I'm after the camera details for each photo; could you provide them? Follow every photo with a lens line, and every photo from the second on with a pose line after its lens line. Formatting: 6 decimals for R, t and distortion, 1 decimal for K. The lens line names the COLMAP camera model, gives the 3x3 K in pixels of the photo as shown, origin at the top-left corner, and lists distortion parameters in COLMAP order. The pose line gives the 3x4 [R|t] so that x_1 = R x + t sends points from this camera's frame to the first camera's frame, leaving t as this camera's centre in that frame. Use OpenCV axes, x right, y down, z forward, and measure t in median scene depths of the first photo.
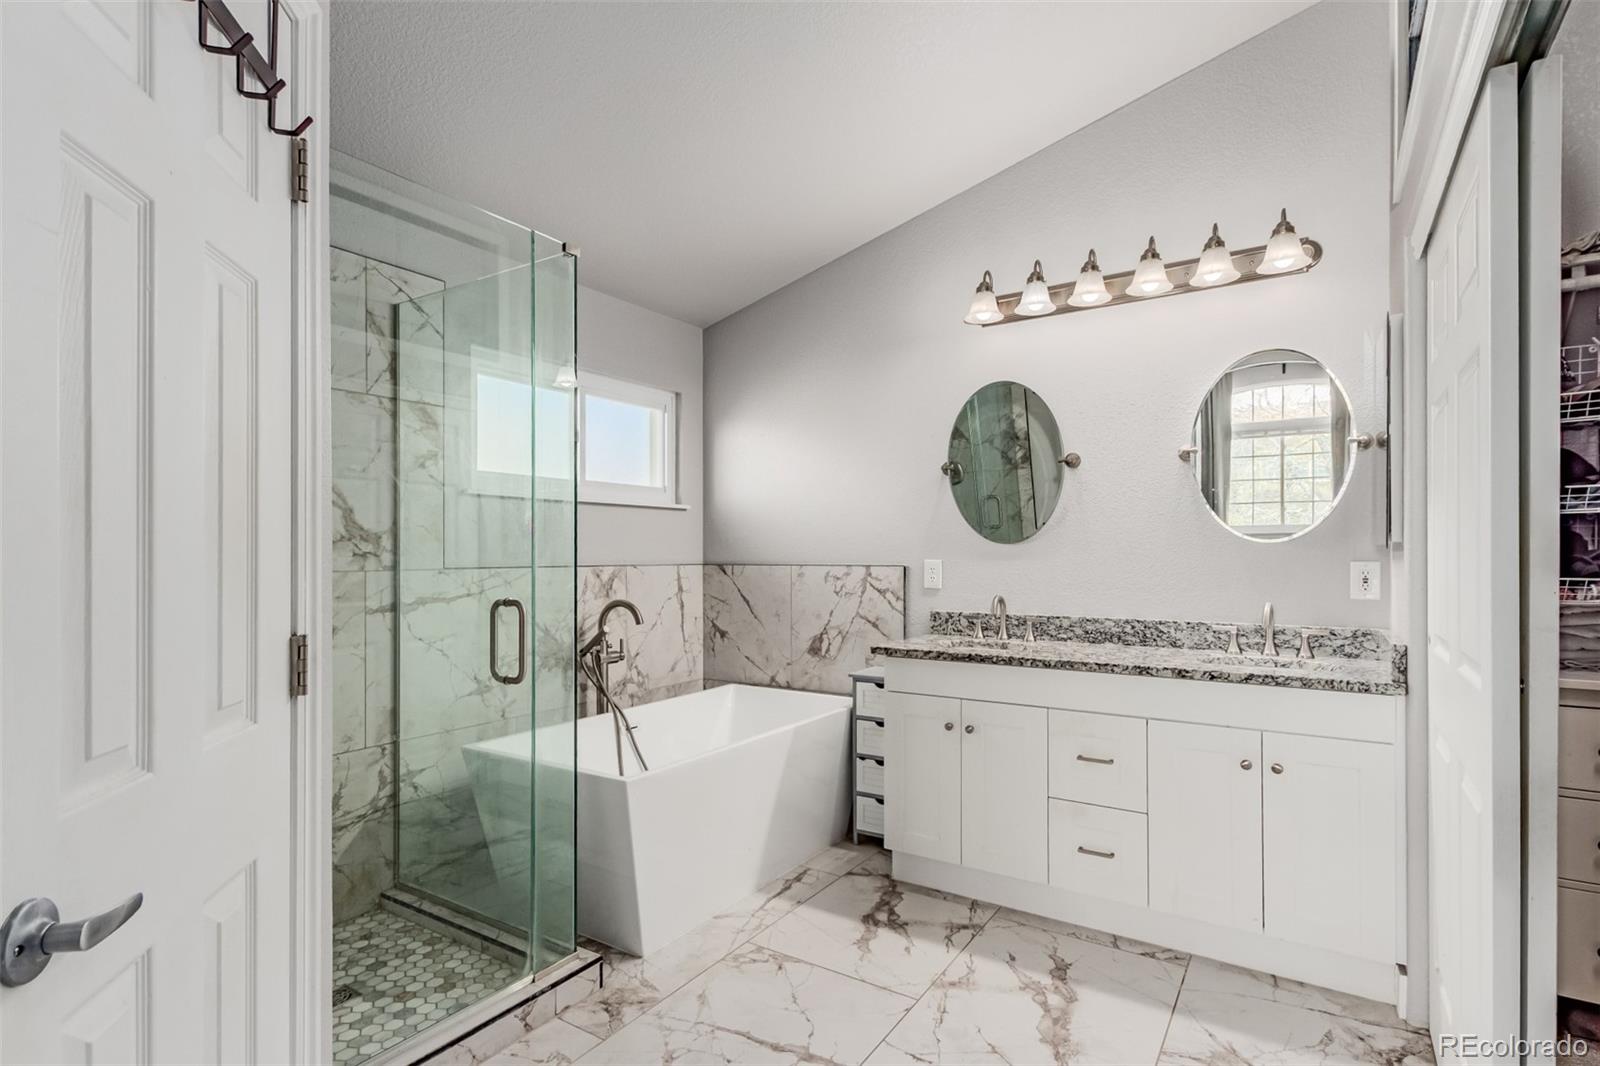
lens RADIAL K [[745.8, 0, 798.1], [0, 745.8, 545.3], [0, 0, 1]] dist [0.008401, -0.000742]
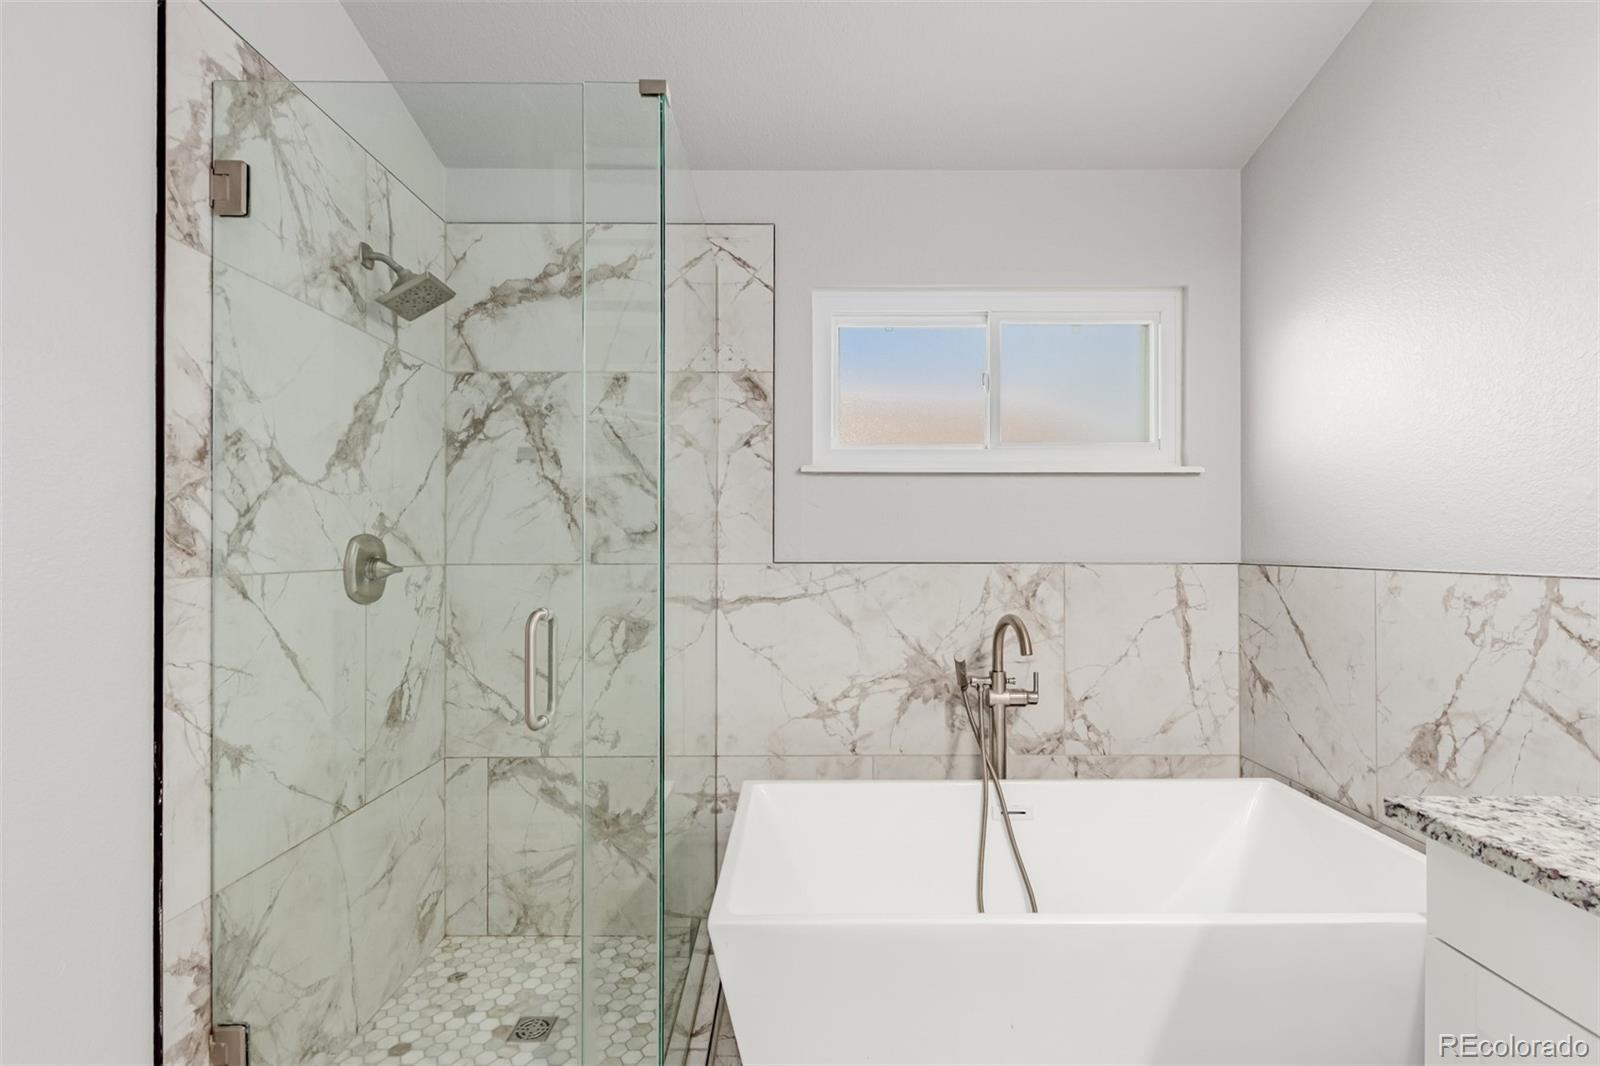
lens RADIAL K [[745.8, 0, 800.0], [0, 745.8, 536.6], [0, 0, 1]] dist [0.008401, -0.000742]
pose [[0.572393, -0.007532, -0.819945, 0.183116], [0.007997, 0.999962, -0.003603, 0.003725], [0.819940, -0.004495, 0.572431, 0.418073]]
